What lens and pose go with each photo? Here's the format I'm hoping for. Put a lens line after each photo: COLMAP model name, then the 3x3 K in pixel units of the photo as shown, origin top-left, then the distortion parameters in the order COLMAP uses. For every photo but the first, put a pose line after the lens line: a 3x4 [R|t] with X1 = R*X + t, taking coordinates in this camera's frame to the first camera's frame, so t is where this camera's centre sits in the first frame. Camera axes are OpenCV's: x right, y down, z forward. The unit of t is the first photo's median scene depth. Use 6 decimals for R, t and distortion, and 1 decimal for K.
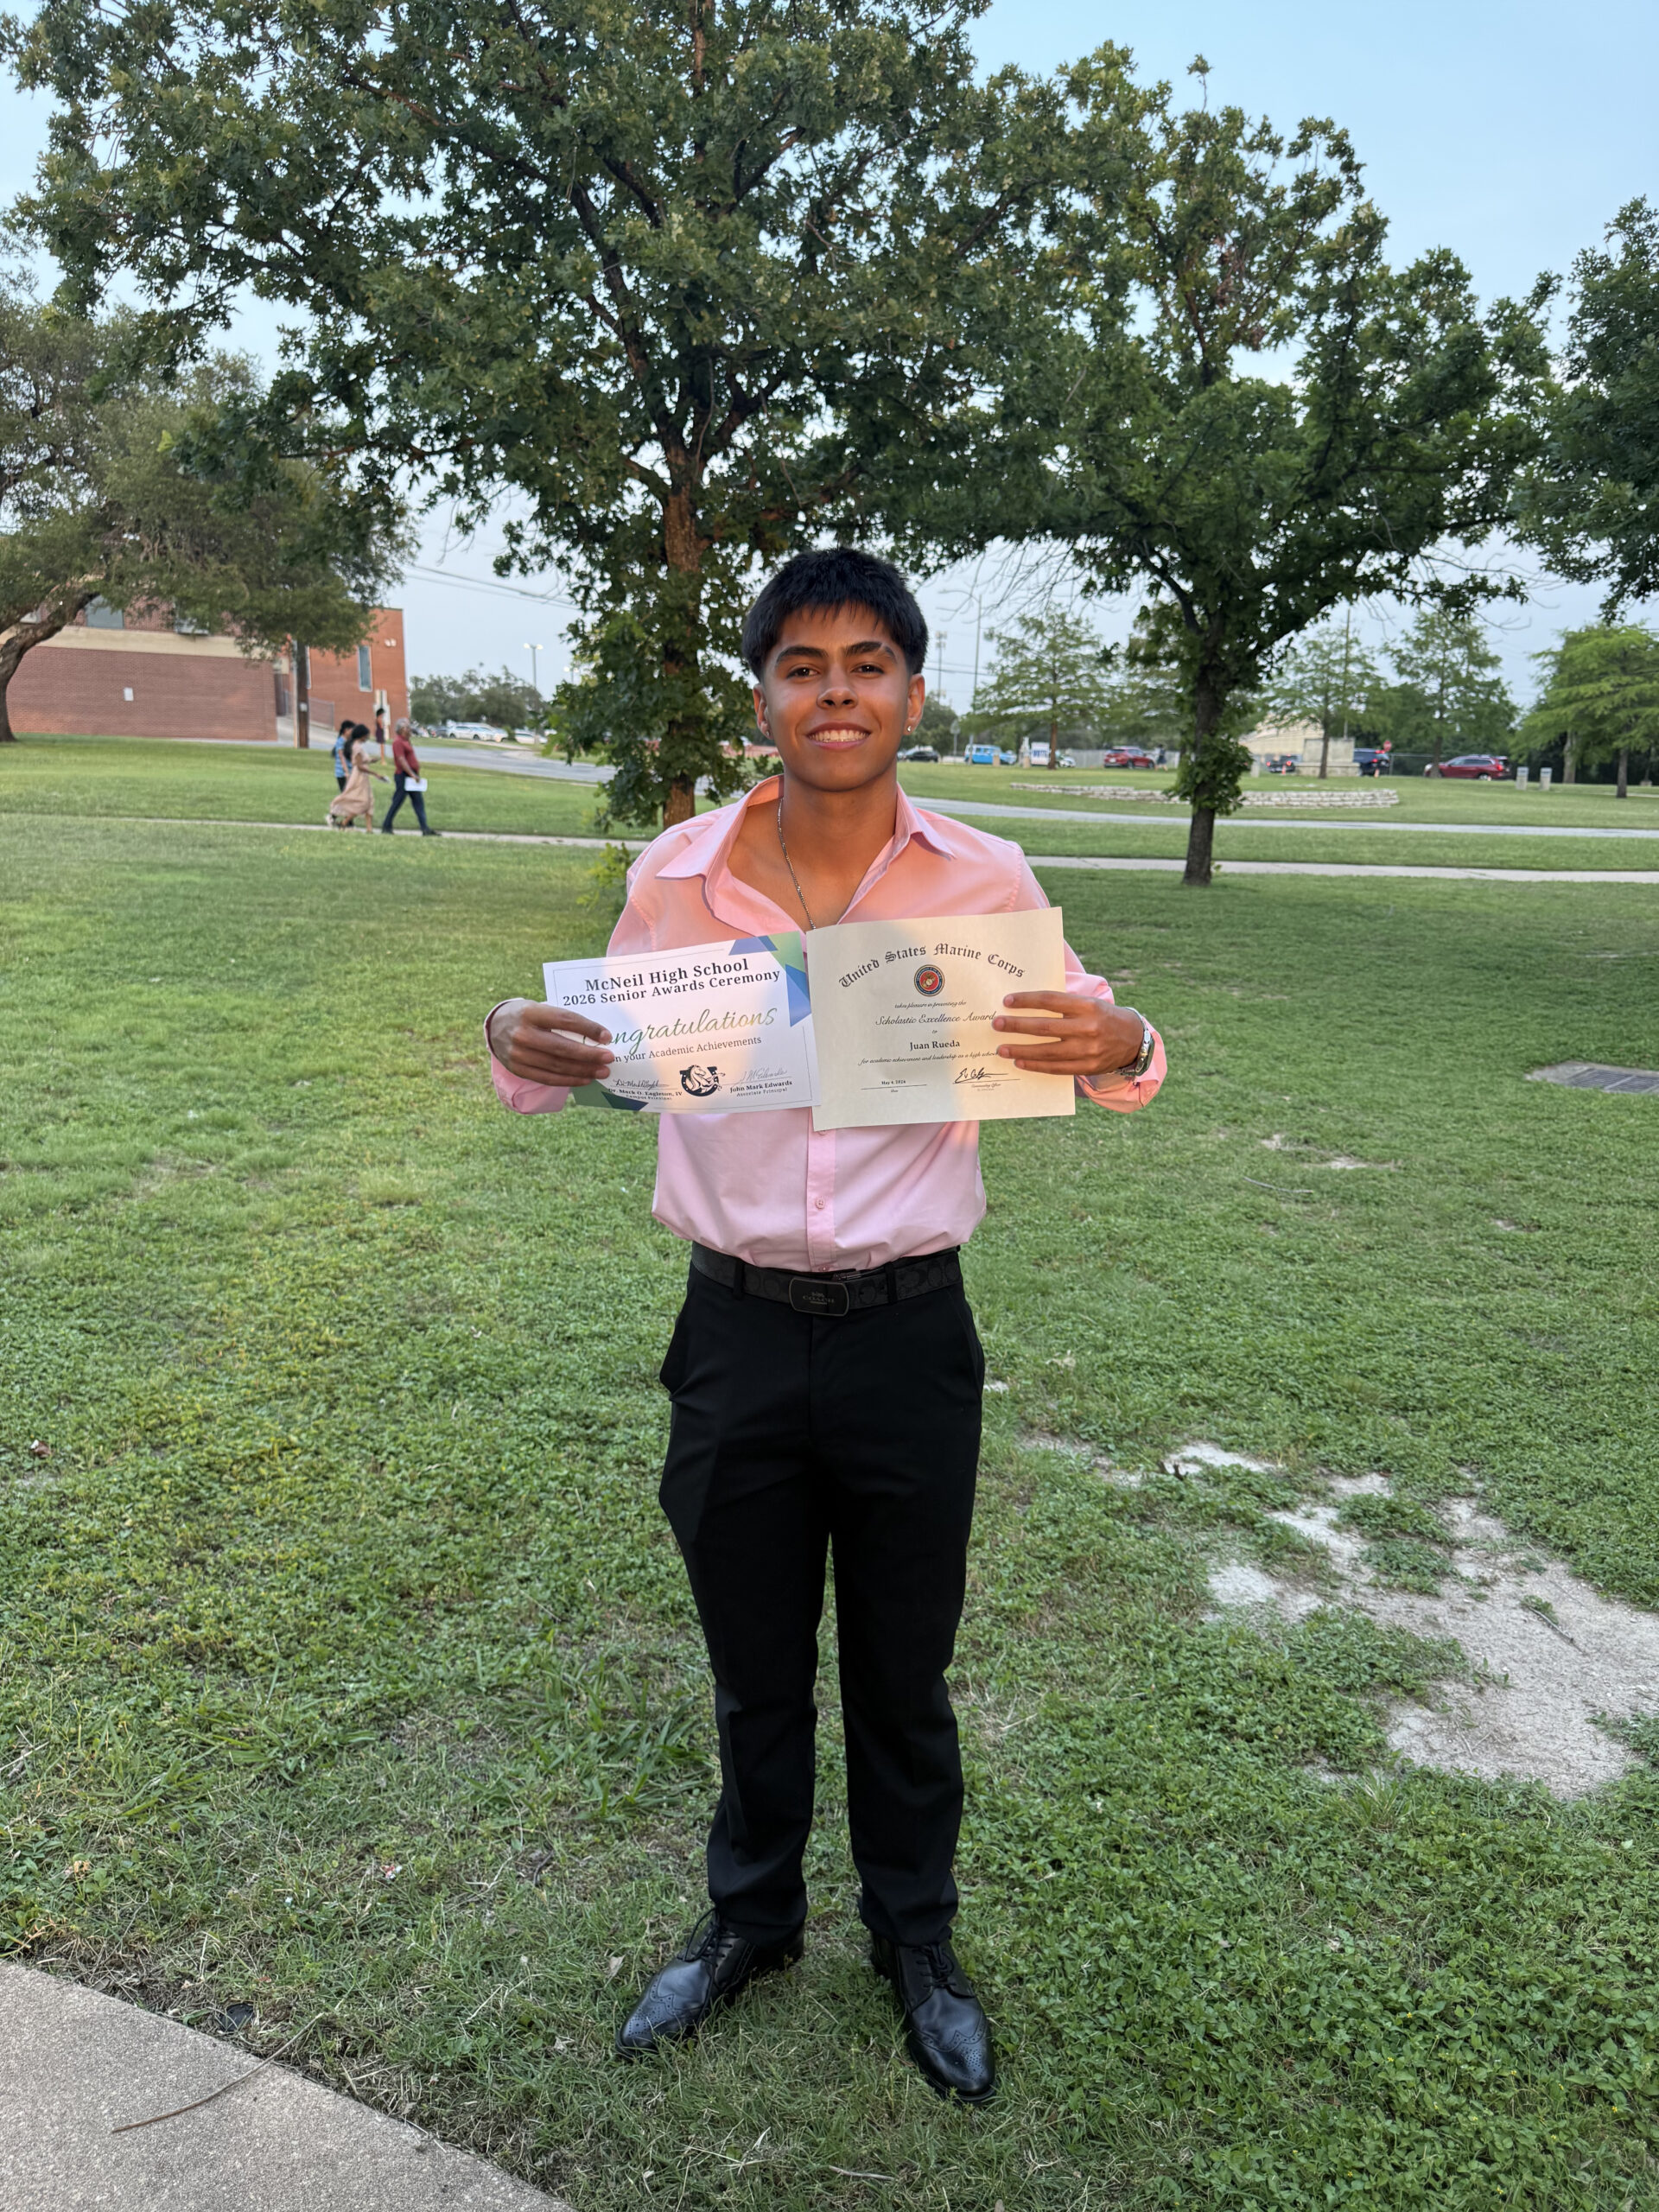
lens RADIAL K [[1587.5, 0, 816.5], [0, 1587.5, 1109.0], [0, 0, 1]] dist [0.028568, -0.035621]
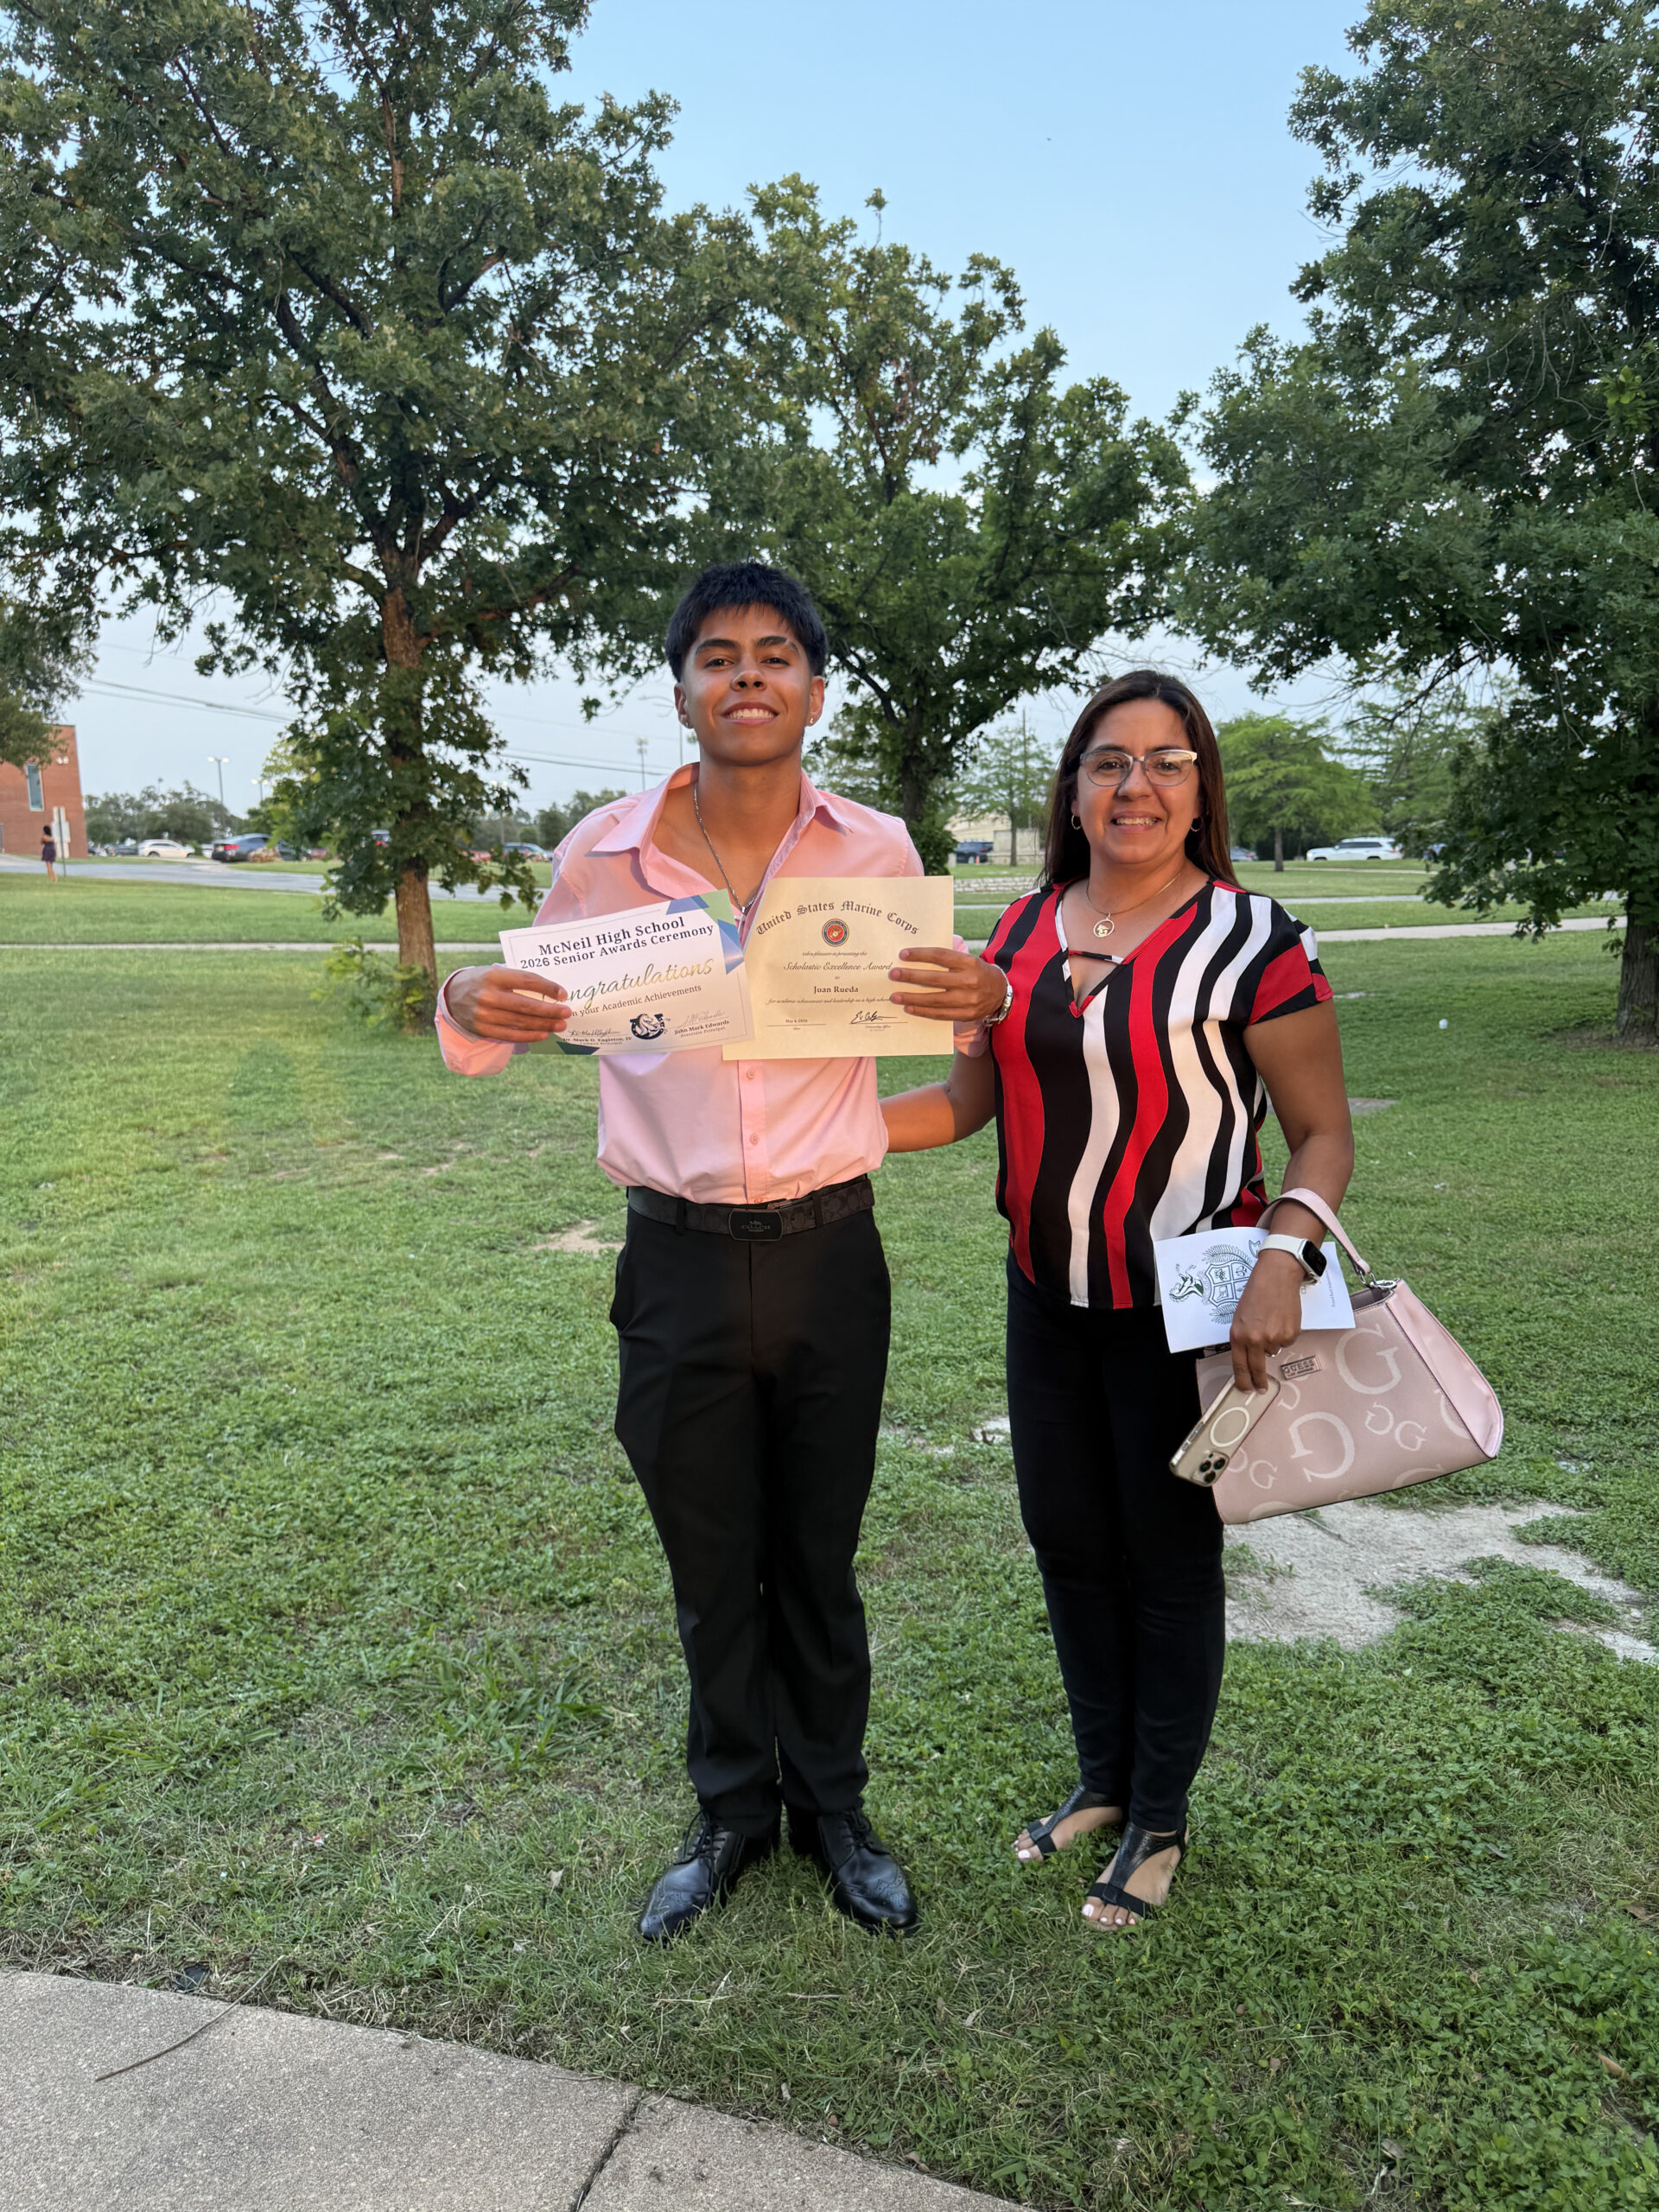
lens RADIAL K [[1587.5, 0, 826.2], [0, 1587.5, 1105.2], [0, 0, 1]] dist [0.028568, -0.035621]
pose [[0.982063, -0.062192, 0.178001, -0.056153], [0.073486, 0.995633, -0.057566, 0.049560], [-0.173644, 0.069614, 0.982345, -0.063306]]
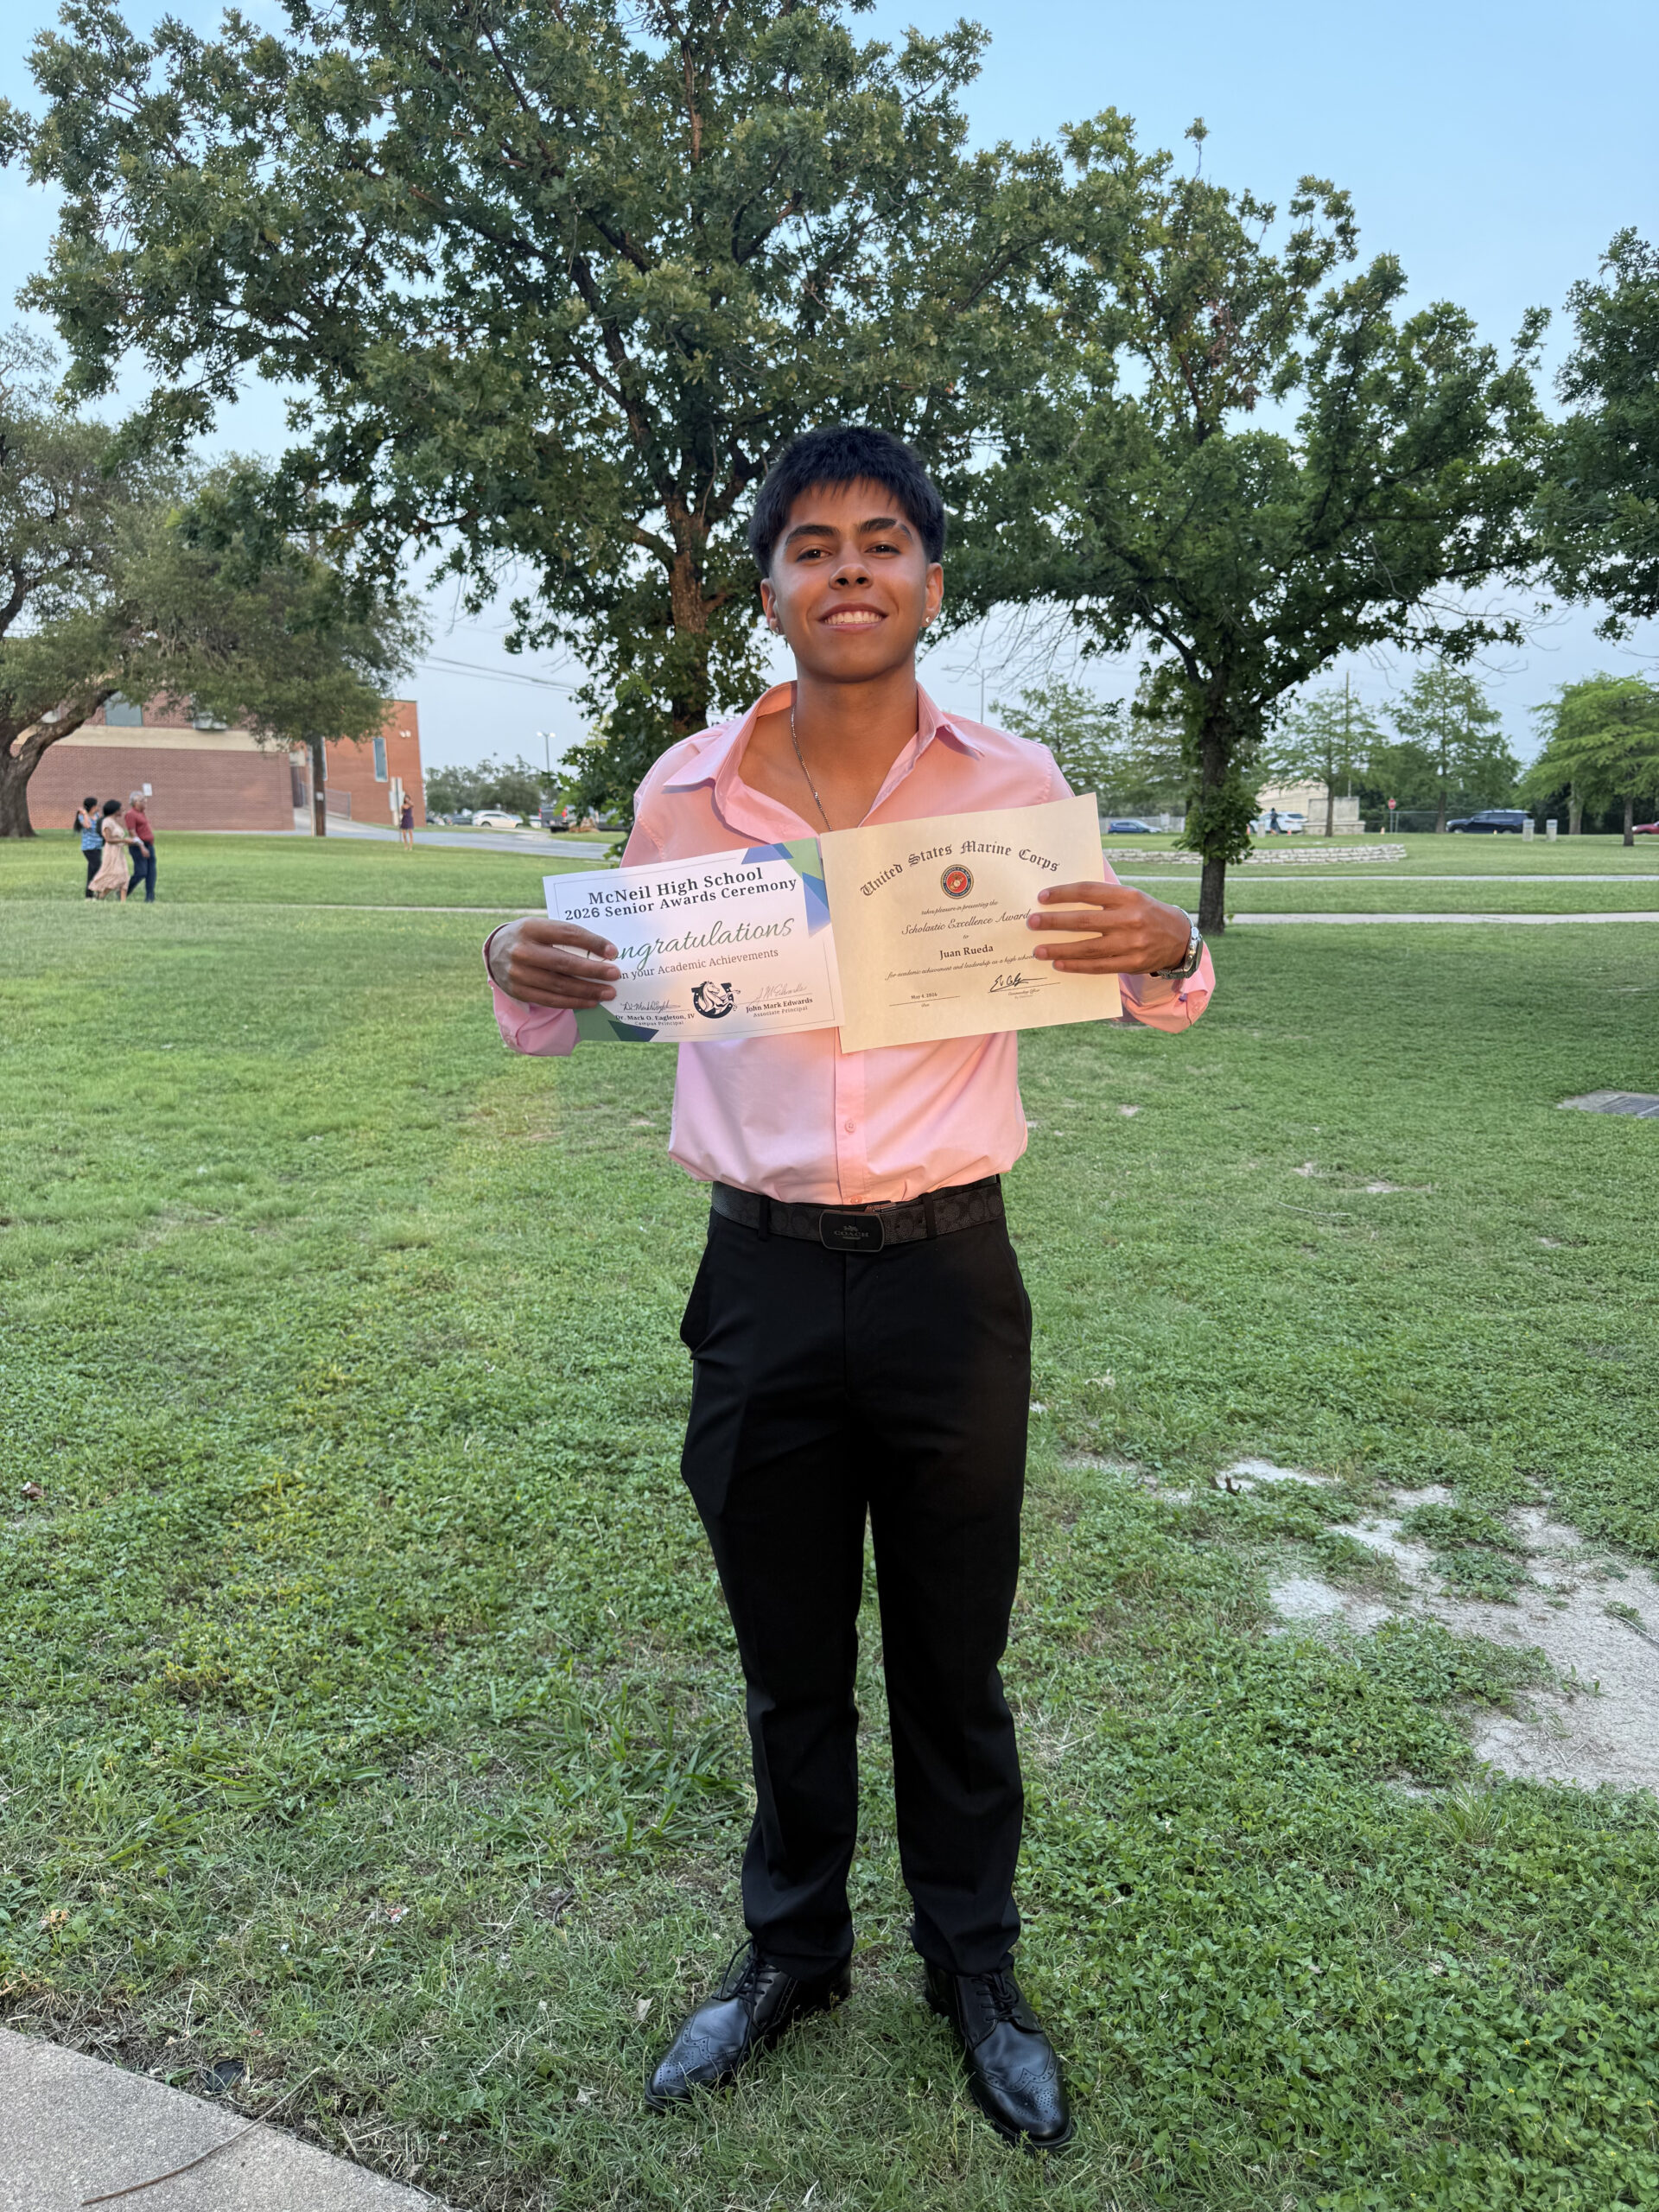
lens RADIAL K [[1587.5, 0, 823.8], [0, 1587.5, 1090.8], [0, 0, 1]] dist [0.028568, -0.035621]
pose [[0.999593, -0.027857, -0.006121, -0.002011], [0.027464, 0.998002, -0.056908, 0.037697], [0.007694, 0.056717, 0.998361, 0.035784]]
